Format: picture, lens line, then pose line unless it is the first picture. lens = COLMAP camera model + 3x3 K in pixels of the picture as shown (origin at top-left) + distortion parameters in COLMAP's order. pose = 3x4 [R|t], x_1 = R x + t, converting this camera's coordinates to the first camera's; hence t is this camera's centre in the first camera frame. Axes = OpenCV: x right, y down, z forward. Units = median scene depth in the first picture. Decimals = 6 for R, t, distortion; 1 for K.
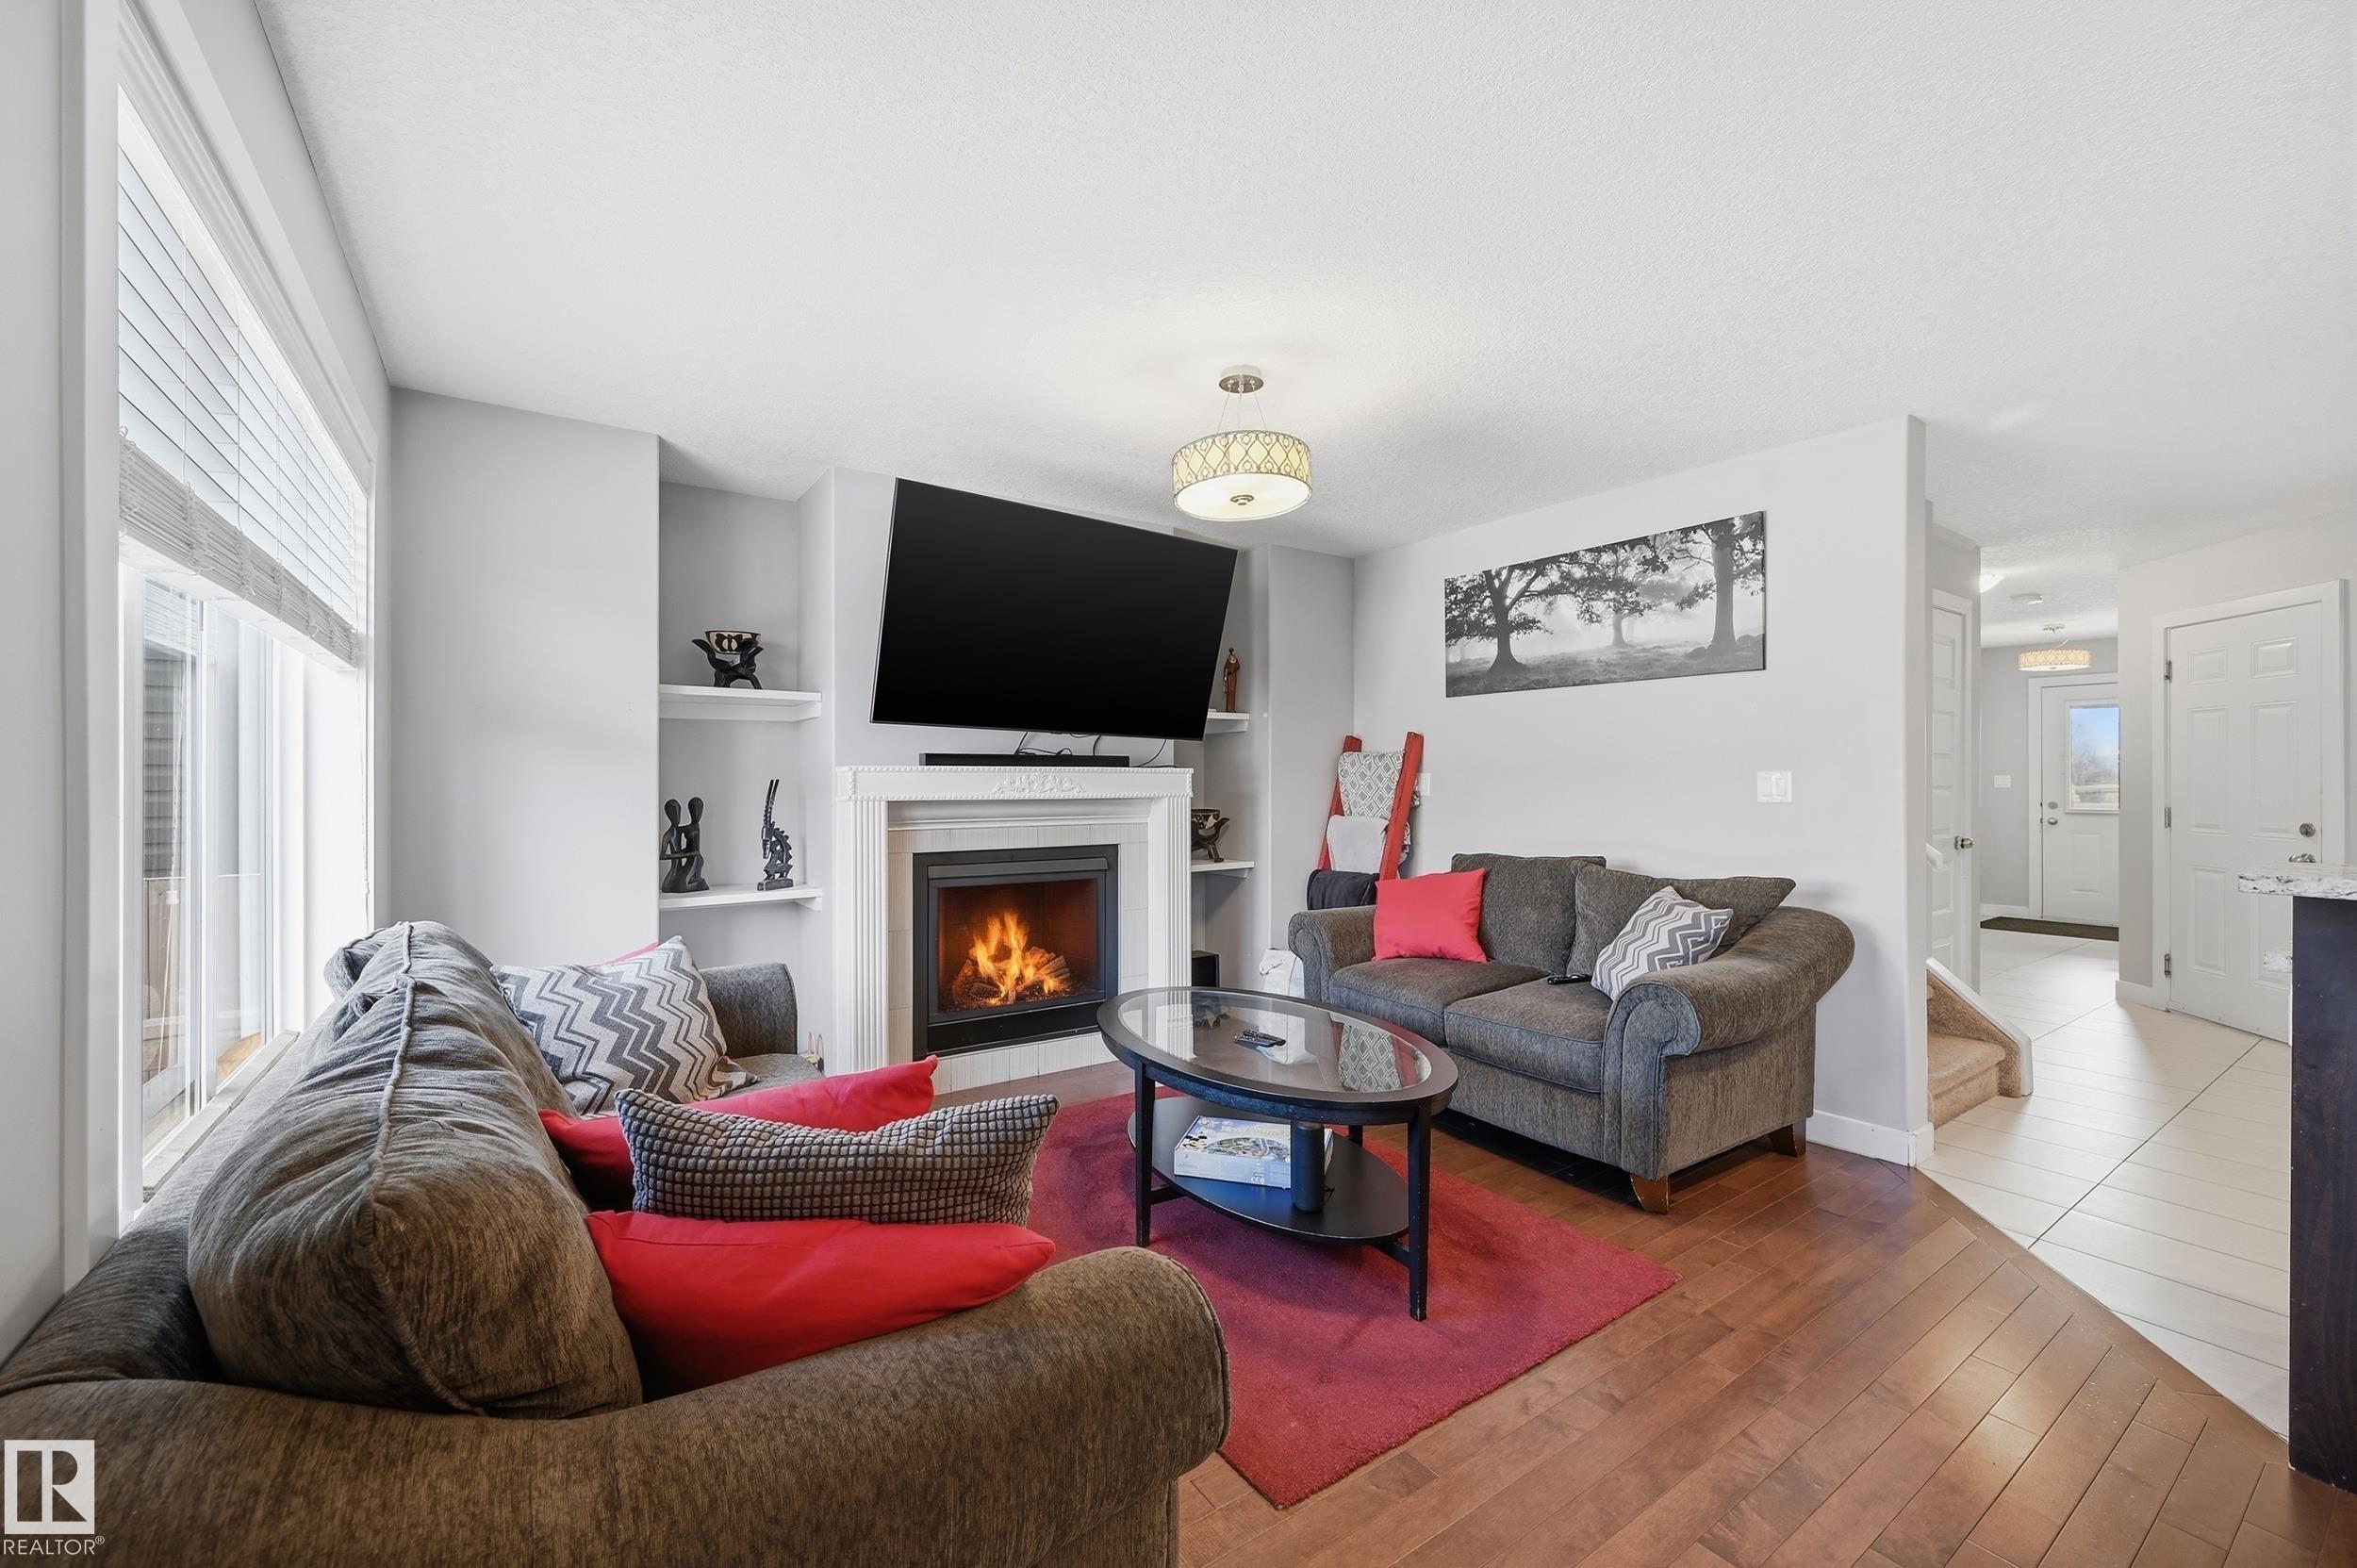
lens RADIAL K [[941.0, 0, 1177.2], [0, 941.0, 778.7], [0, 0, 1]] dist [-0.001436, -0.000172]
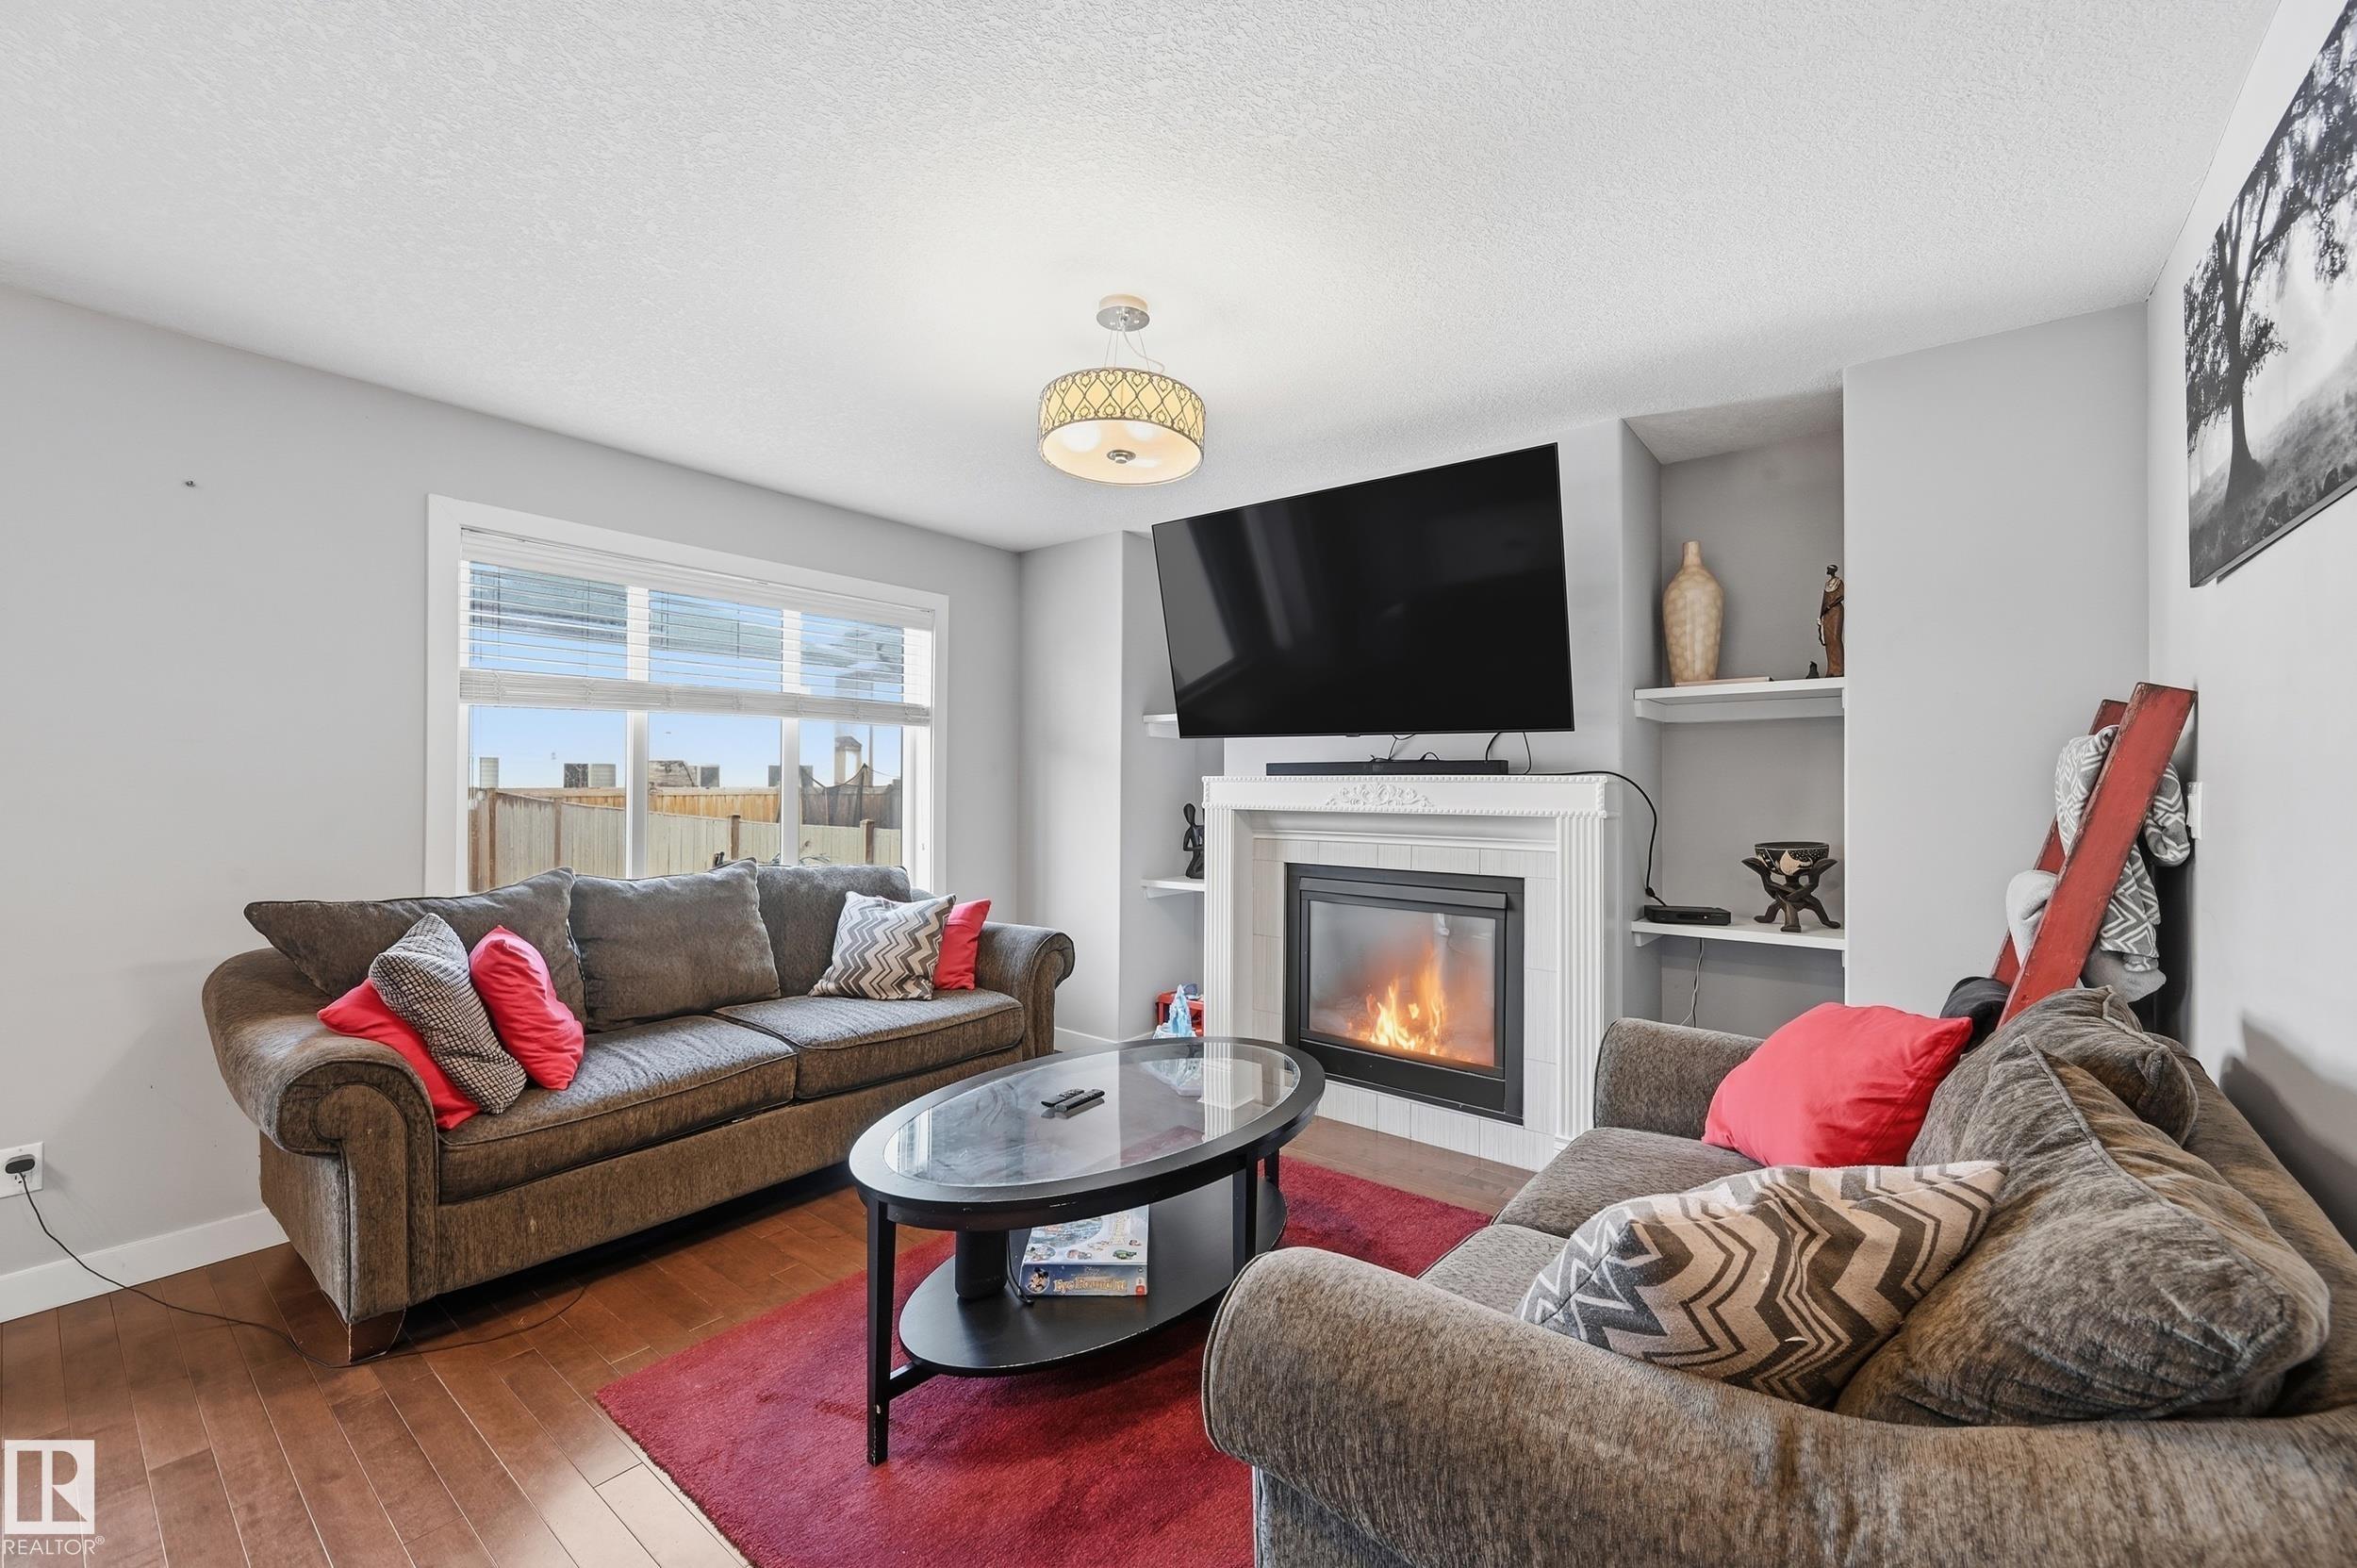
lens RADIAL K [[944.3, 0, 1177.6], [0, 944.3, 778.3], [0, 0, 1]] dist [0.000080, 0.000117]
pose [[0.296344, -0.005010, -0.955068, 0.644557], [-0.003376, 0.999974, -0.006293, -0.004028], [0.955075, 0.005089, 0.296319, 0.583074]]
